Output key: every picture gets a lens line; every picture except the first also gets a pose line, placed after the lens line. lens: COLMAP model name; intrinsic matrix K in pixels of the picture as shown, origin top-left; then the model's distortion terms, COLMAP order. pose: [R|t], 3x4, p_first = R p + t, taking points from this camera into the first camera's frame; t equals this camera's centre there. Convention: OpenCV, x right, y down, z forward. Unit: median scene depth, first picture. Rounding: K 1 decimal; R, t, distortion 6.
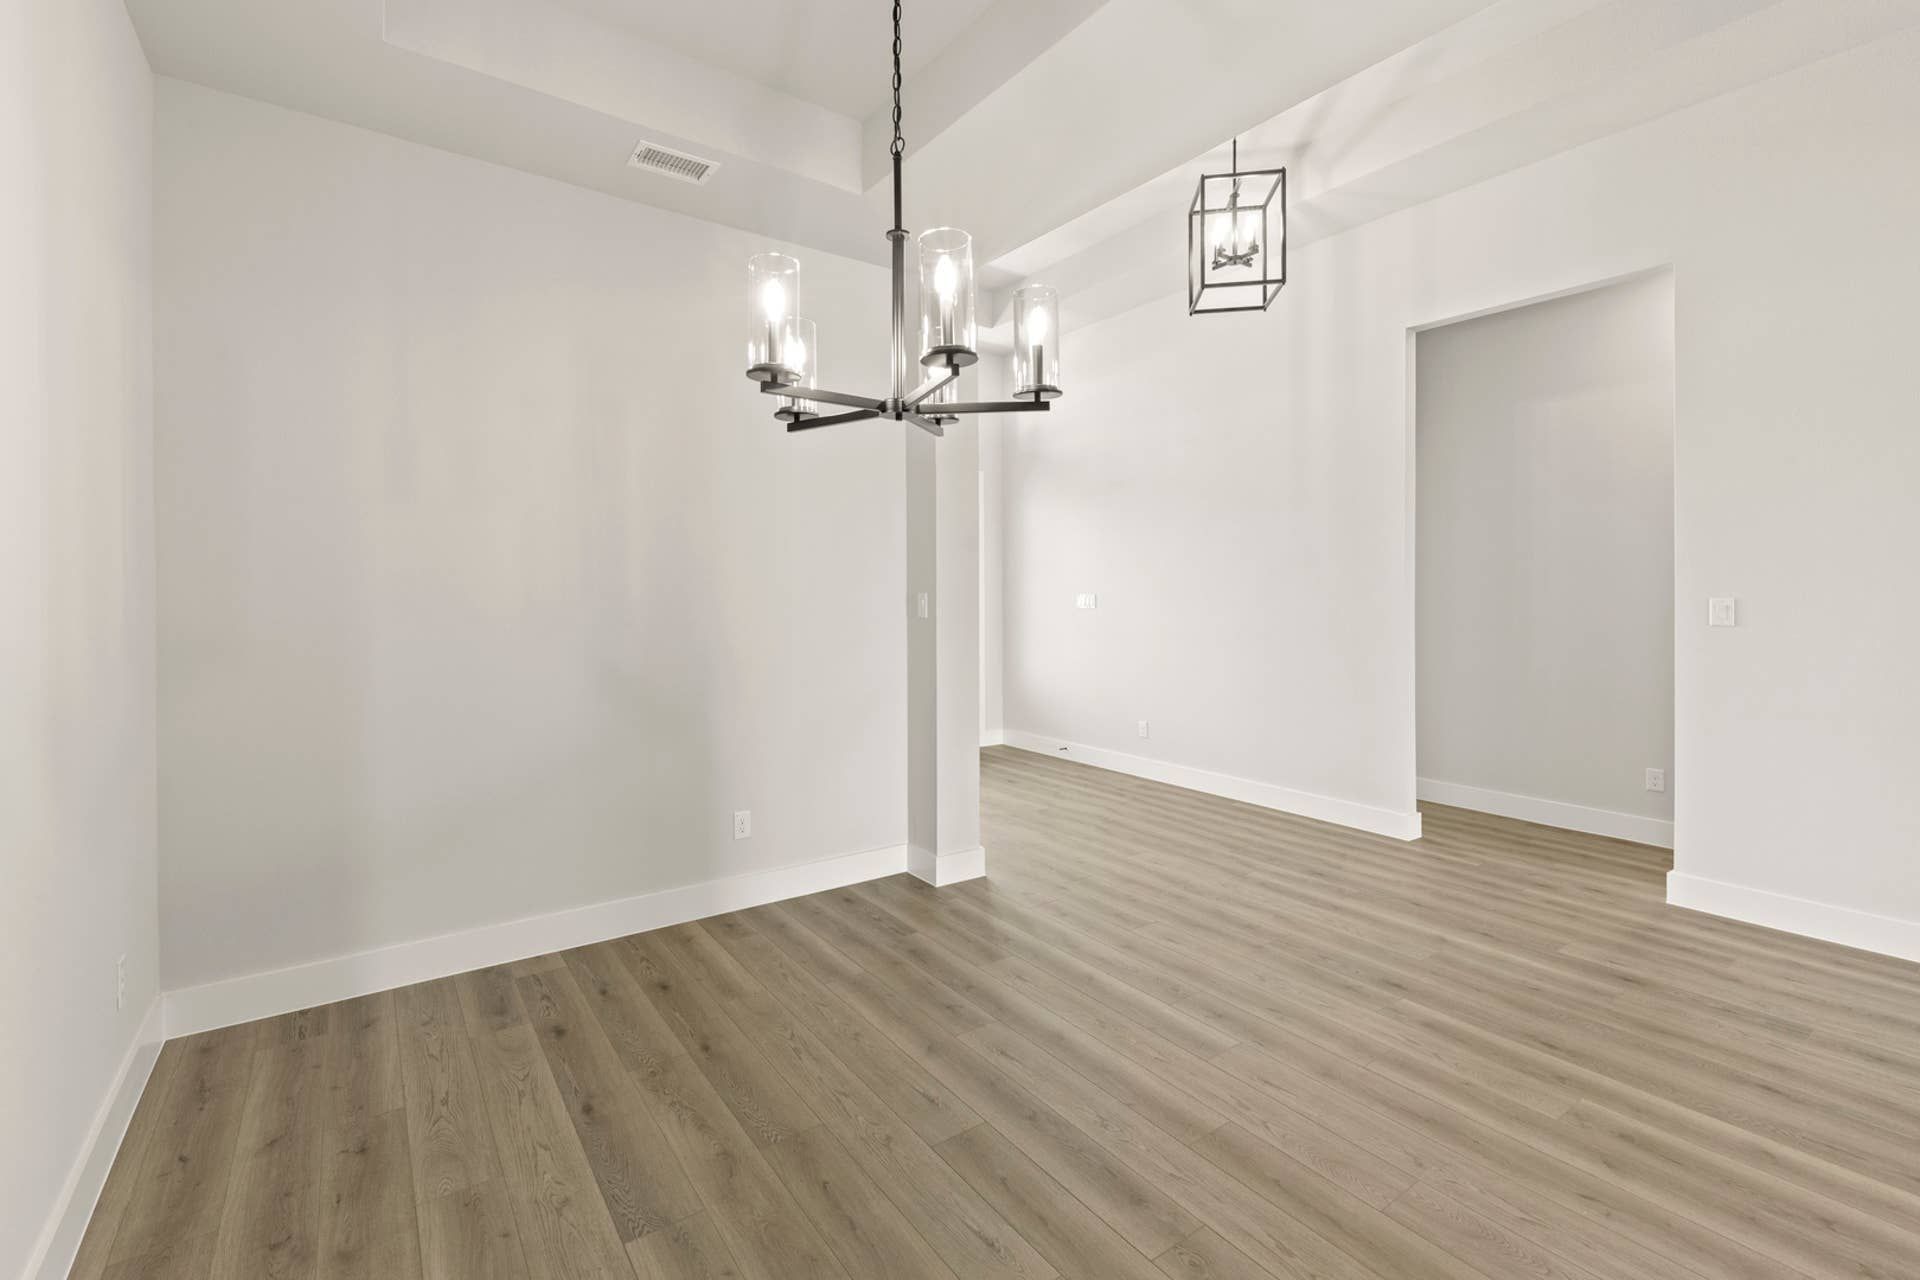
lens RADIAL K [[818.5, 0, 930.4], [0, 818.5, 605.8], [0, 0, 1]] dist [0.001798, 0.000256]
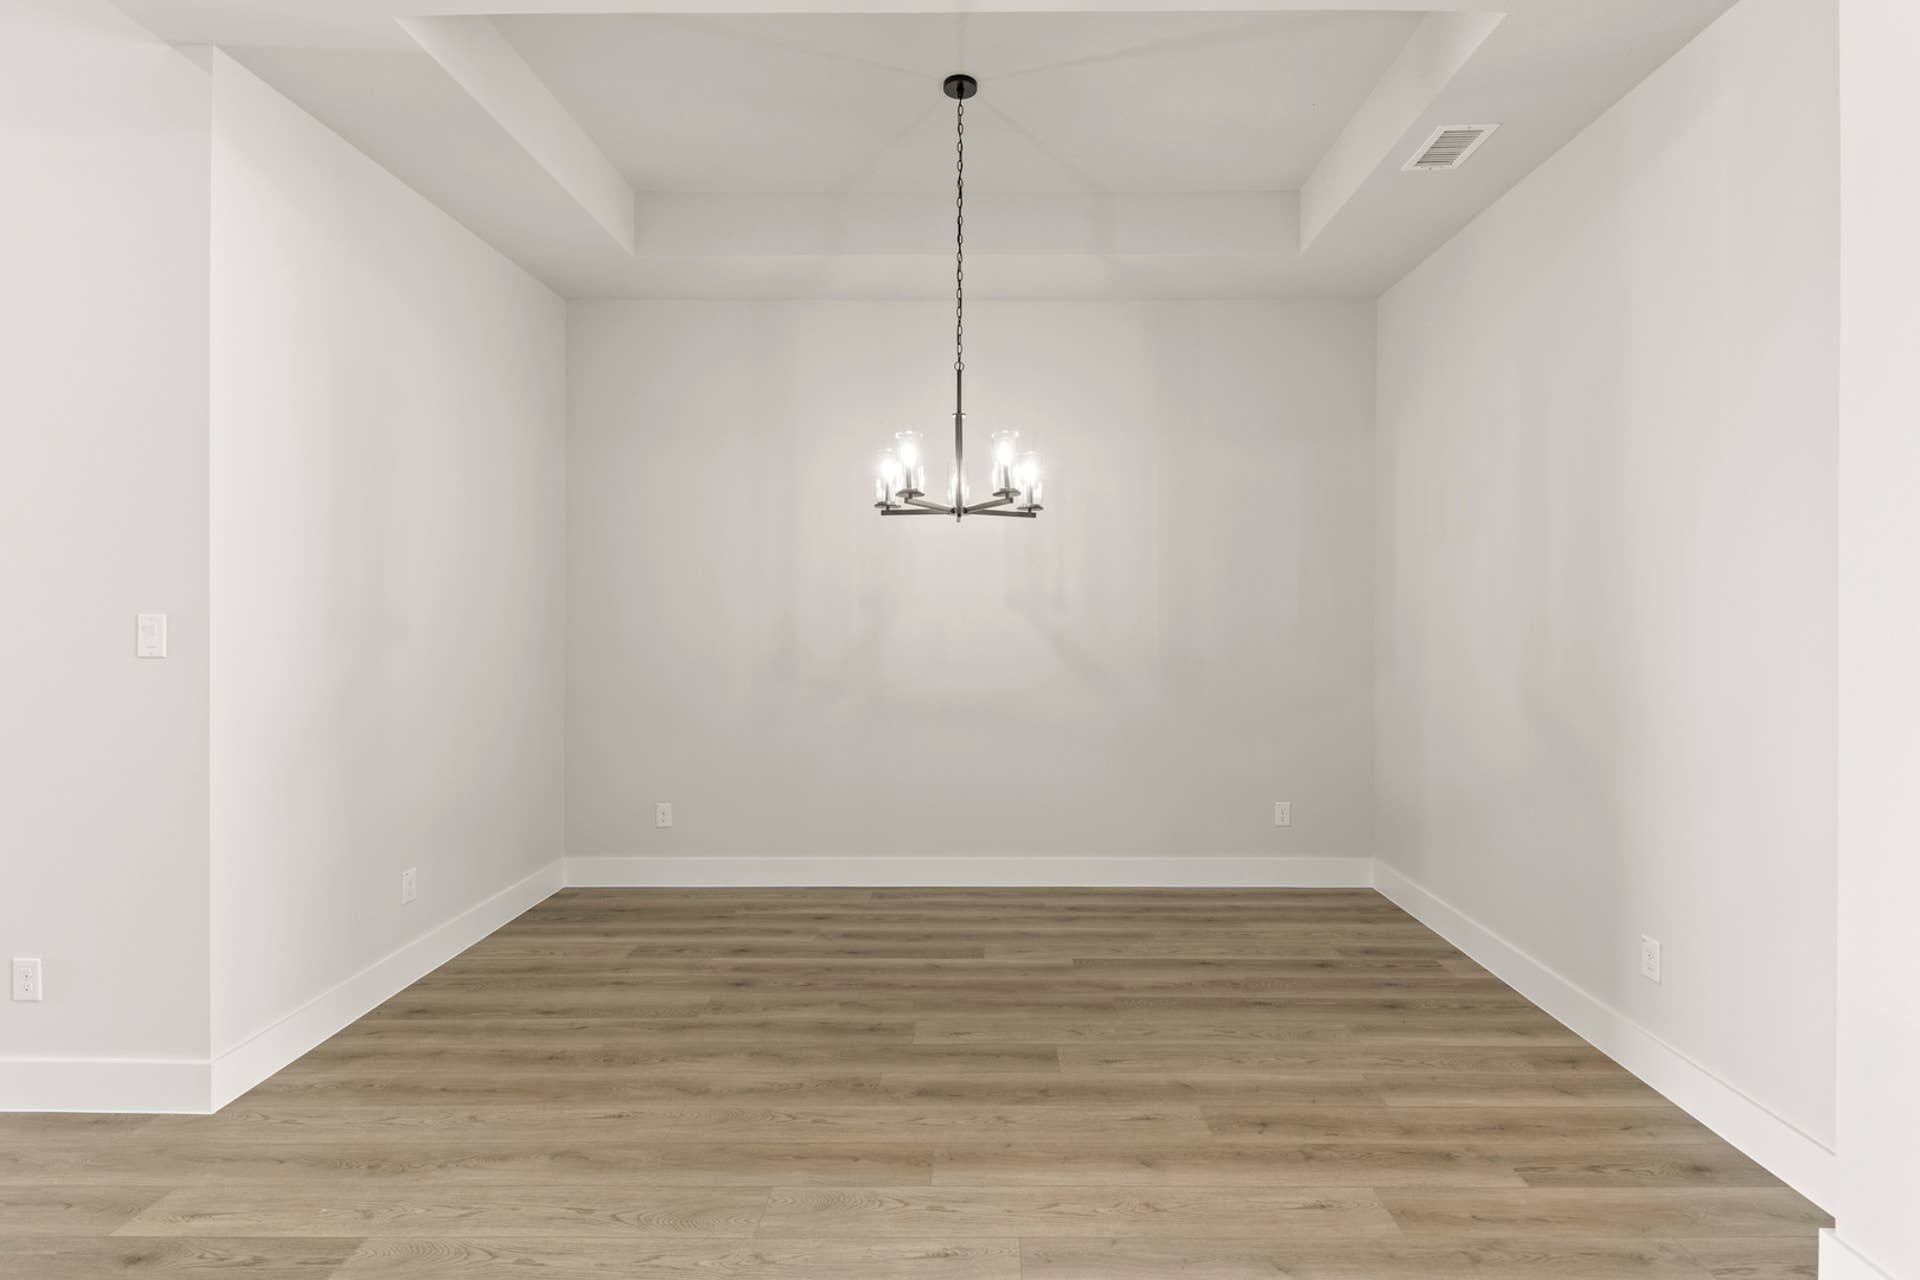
lens RADIAL K [[928.8, 0, 960.0], [0, 928.8, 640.0], [0, 0, 1]] dist [-0.001373, 0.000190]
pose [[-0.604052, 0.019888, -0.796697, 1.133728], [-0.013986, 0.999270, 0.035549, -0.017989], [0.796822, 0.032616, -0.603333, 1.593946]]
